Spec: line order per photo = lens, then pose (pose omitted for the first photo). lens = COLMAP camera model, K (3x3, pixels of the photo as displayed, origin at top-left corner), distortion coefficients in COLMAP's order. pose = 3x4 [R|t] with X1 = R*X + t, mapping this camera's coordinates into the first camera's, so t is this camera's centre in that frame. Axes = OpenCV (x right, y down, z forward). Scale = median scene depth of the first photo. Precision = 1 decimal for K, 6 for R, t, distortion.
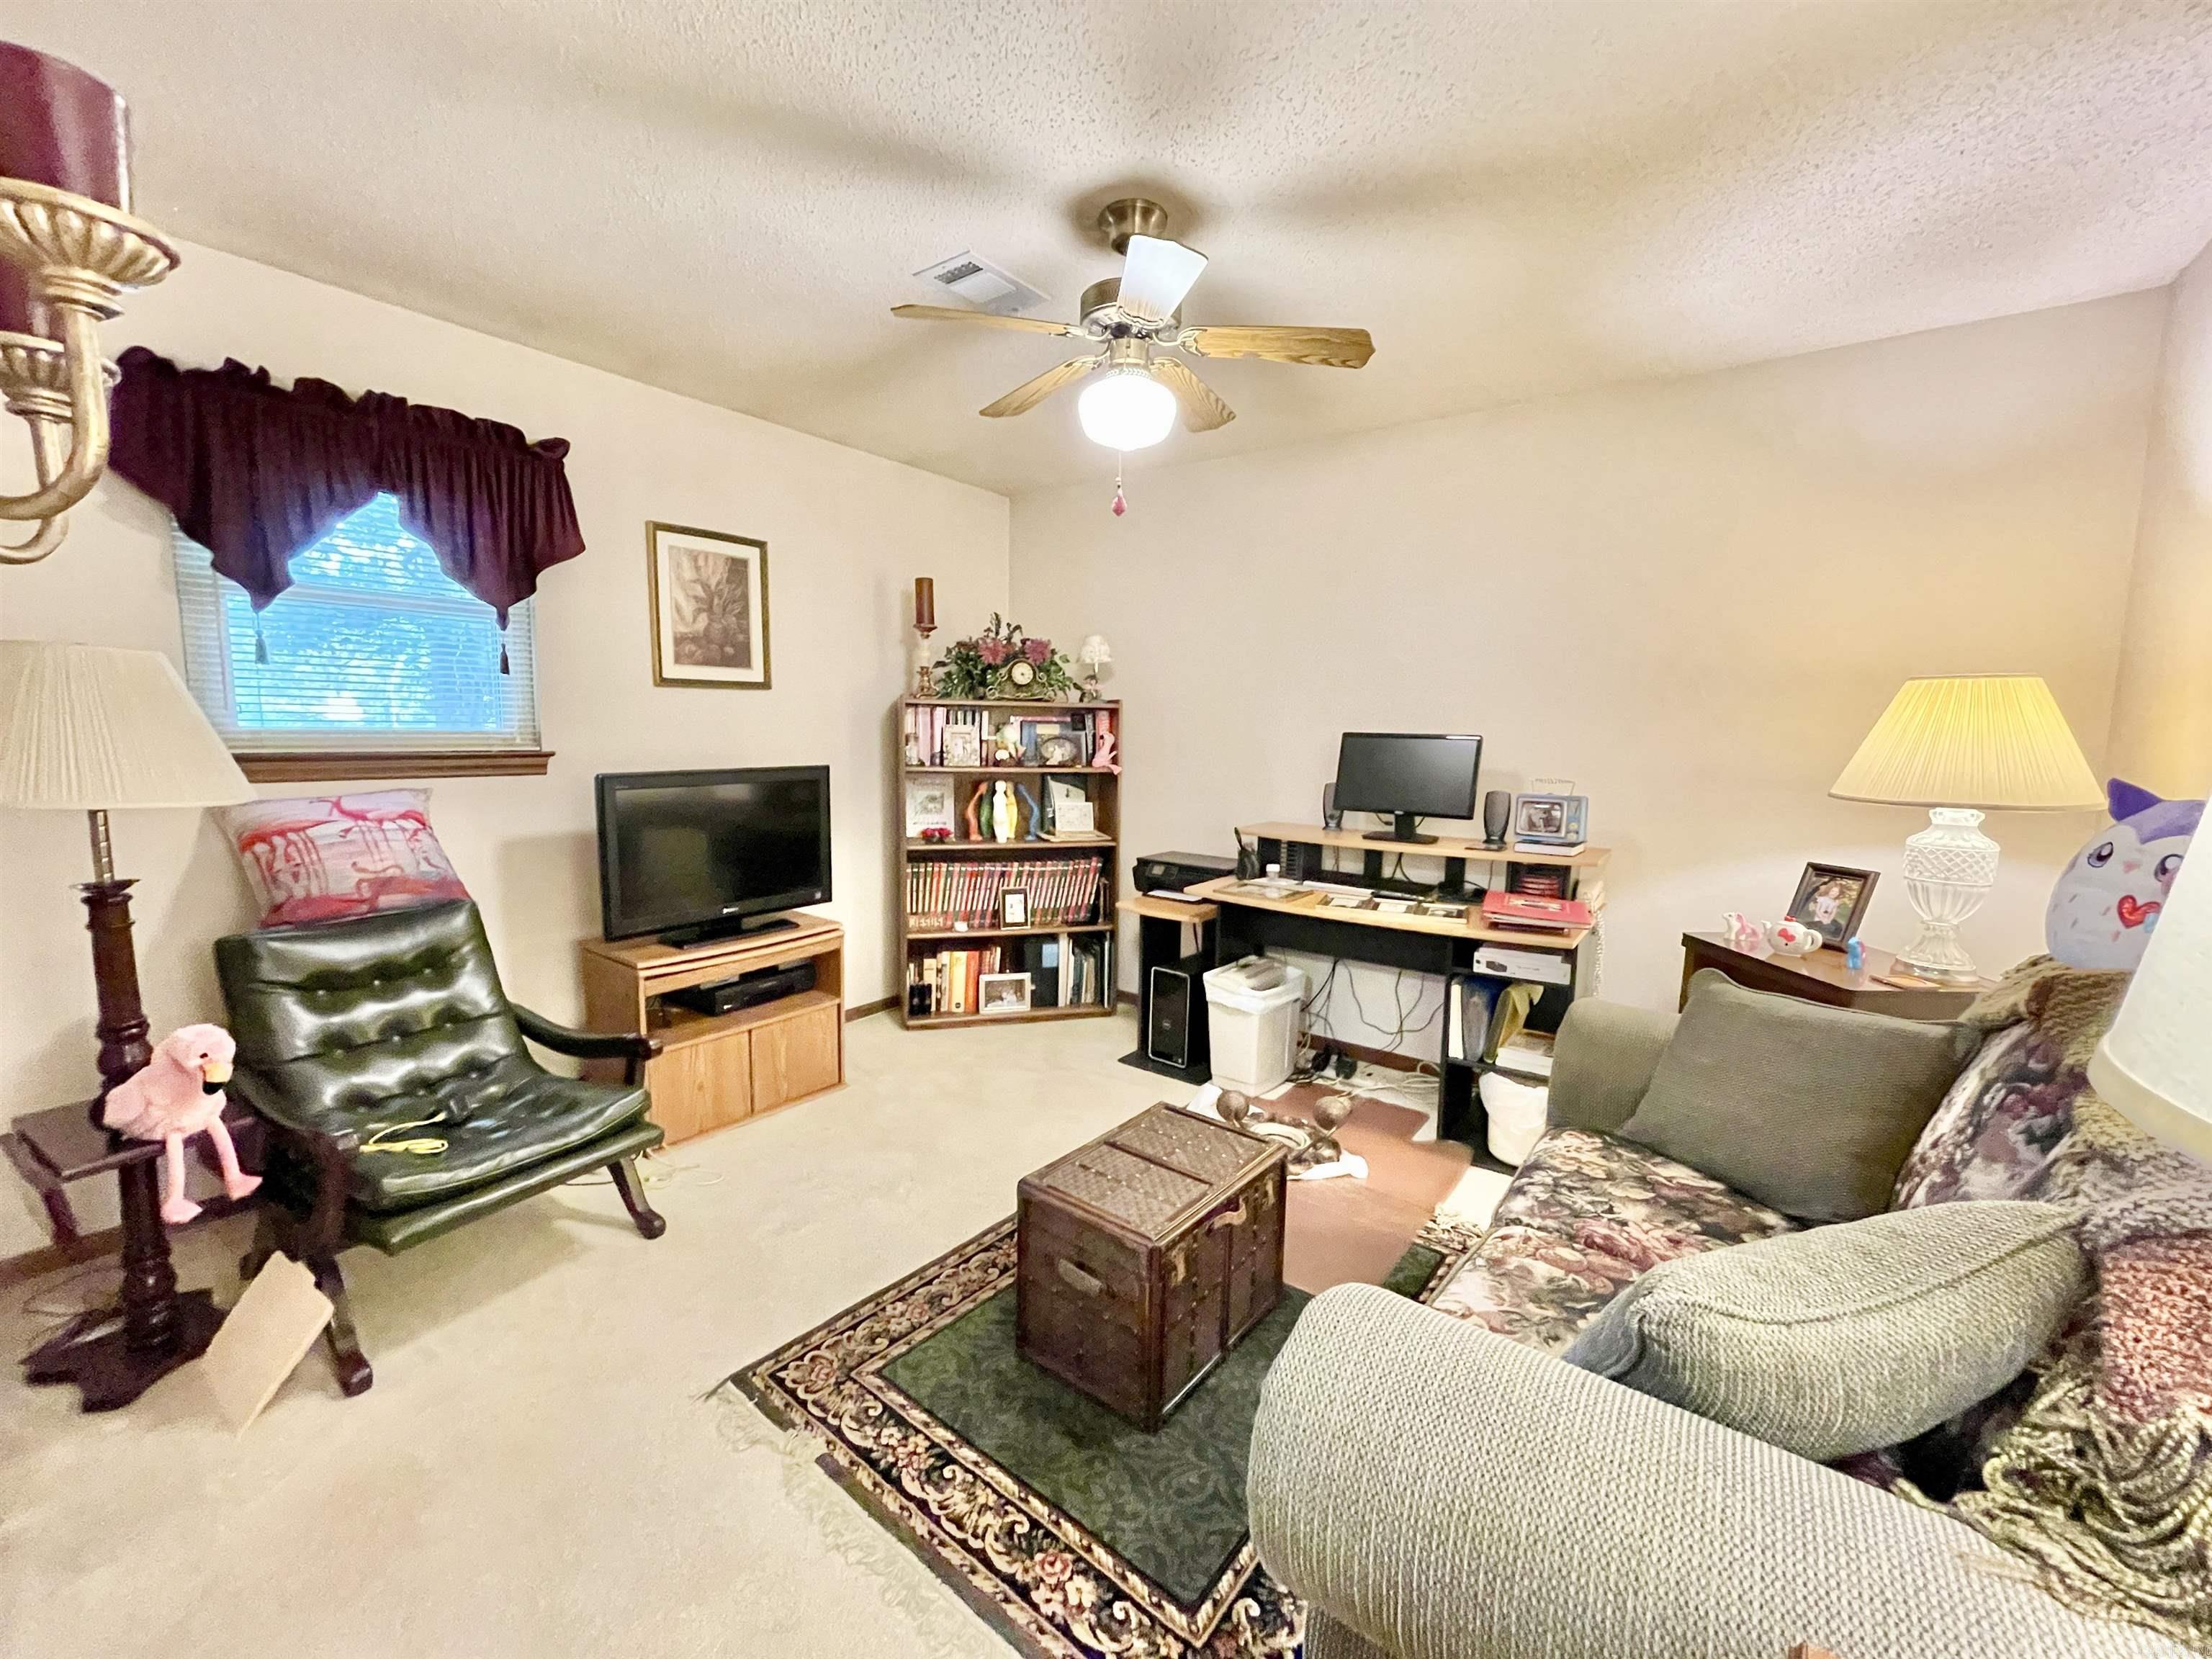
lens RADIAL K [[903.2, 0, 1053.9], [0, 903.2, 826.5], [0, 0, 1]] dist [-0.002320, -0.000072]
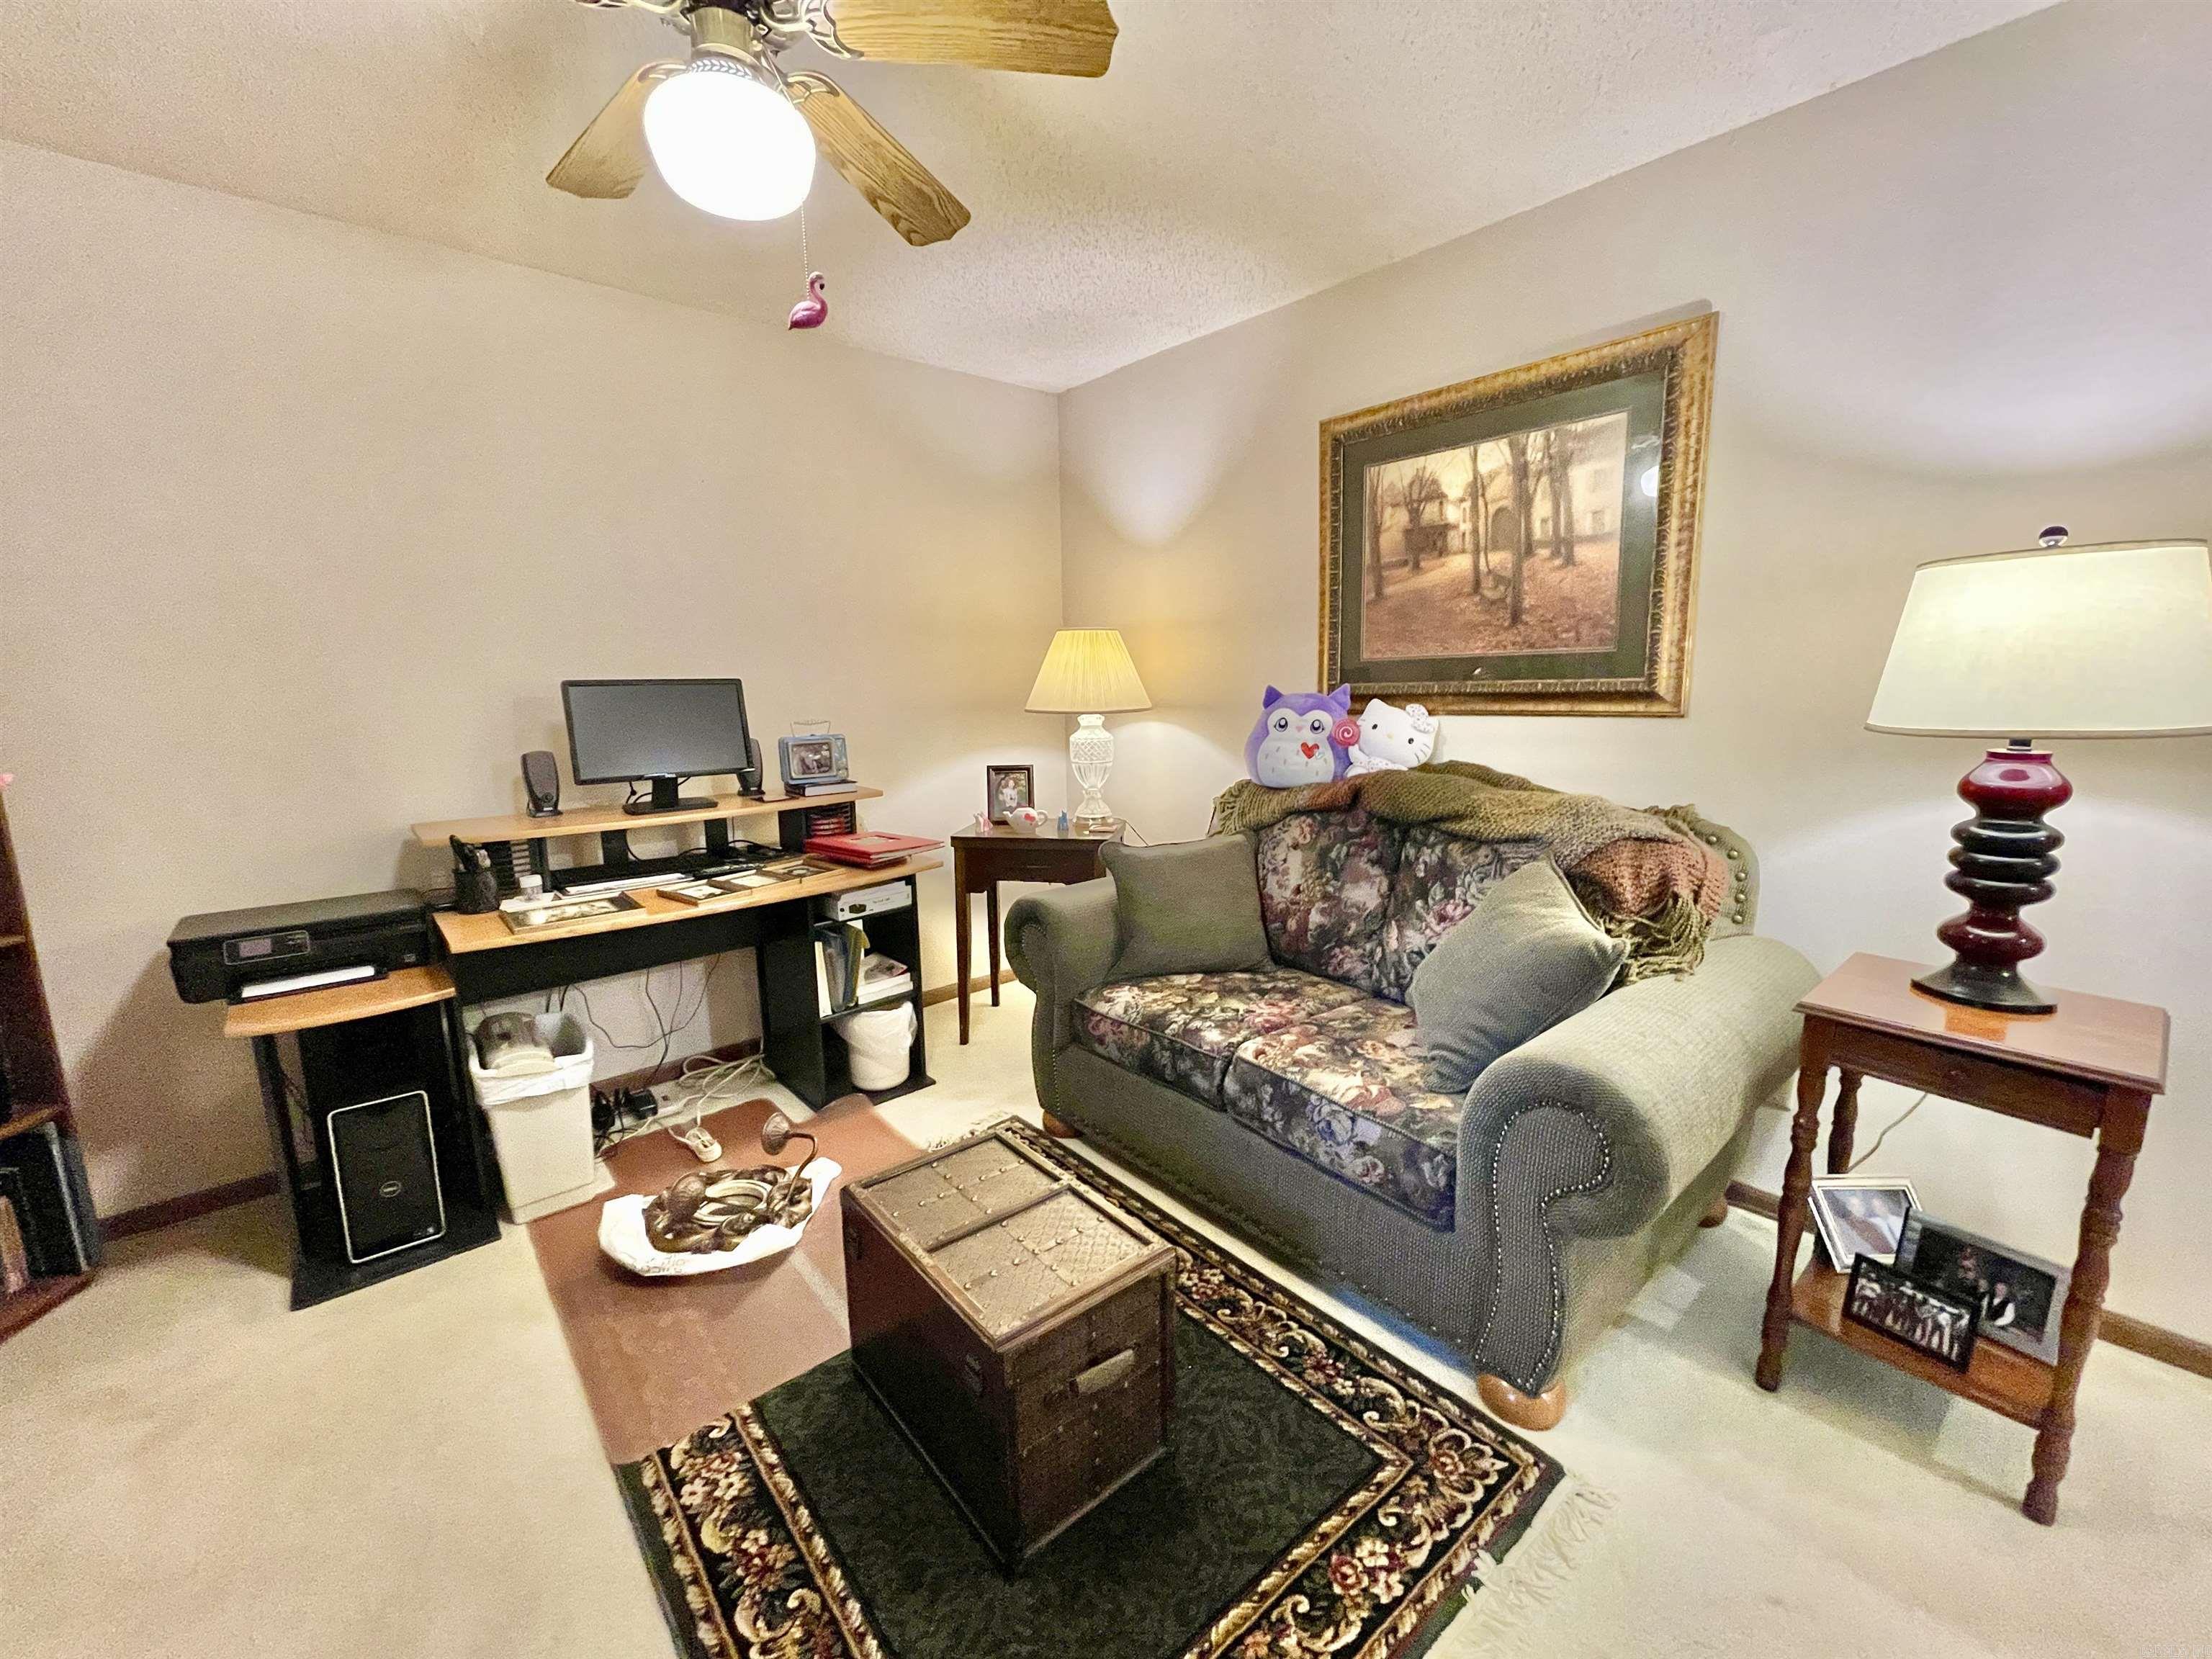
lens RADIAL K [[909.4, 0, 1120.5], [0, 909.4, 835.8], [0, 0, 1]] dist [0.001476, 0.000775]
pose [[0.161664, -0.190008, 0.968381, -0.735551], [0.128411, 0.976996, 0.170261, -0.100605], [-0.978456, 0.096826, 0.182344, 0.906739]]
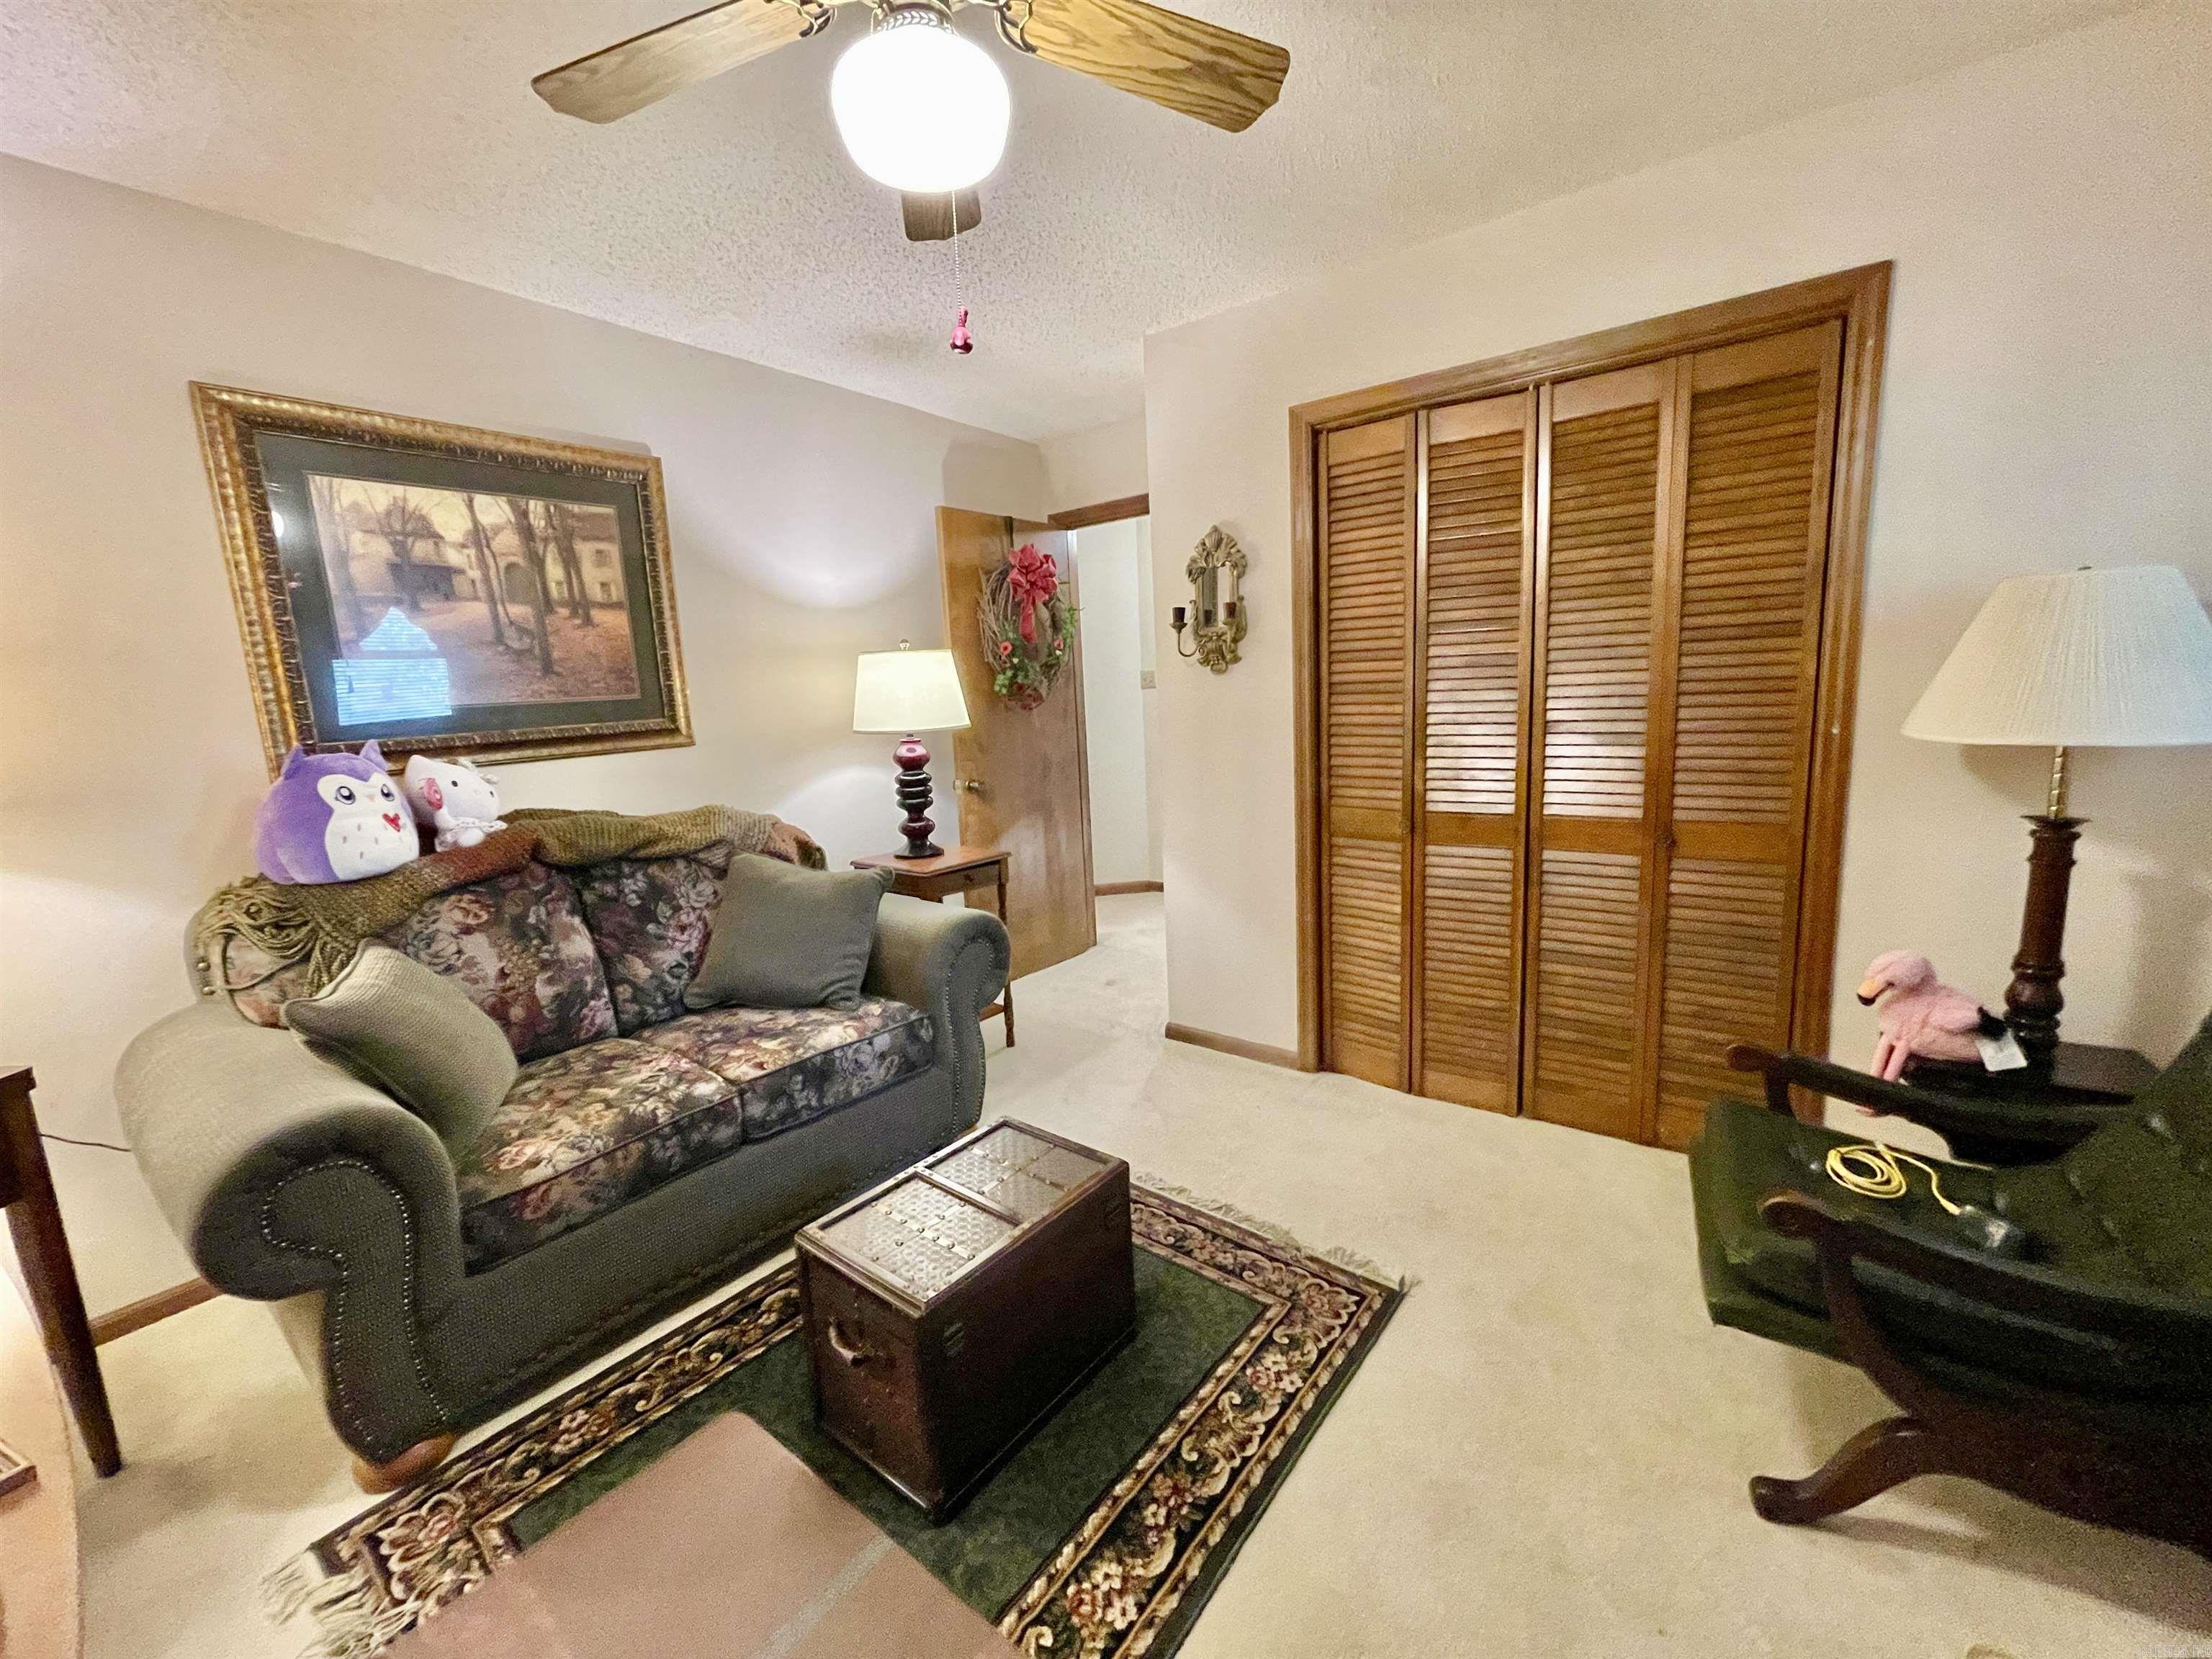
lens RADIAL K [[894.4, 0, 1095.8], [0, 894.4, 825.2], [0, 0, 1]] dist [-0.002869, 0.000385]
pose [[-0.998660, 0.036379, -0.036812, 0.020811], [0.025426, 0.964385, 0.263278, -0.241831], [0.045079, 0.261989, -0.964017, 2.199258]]
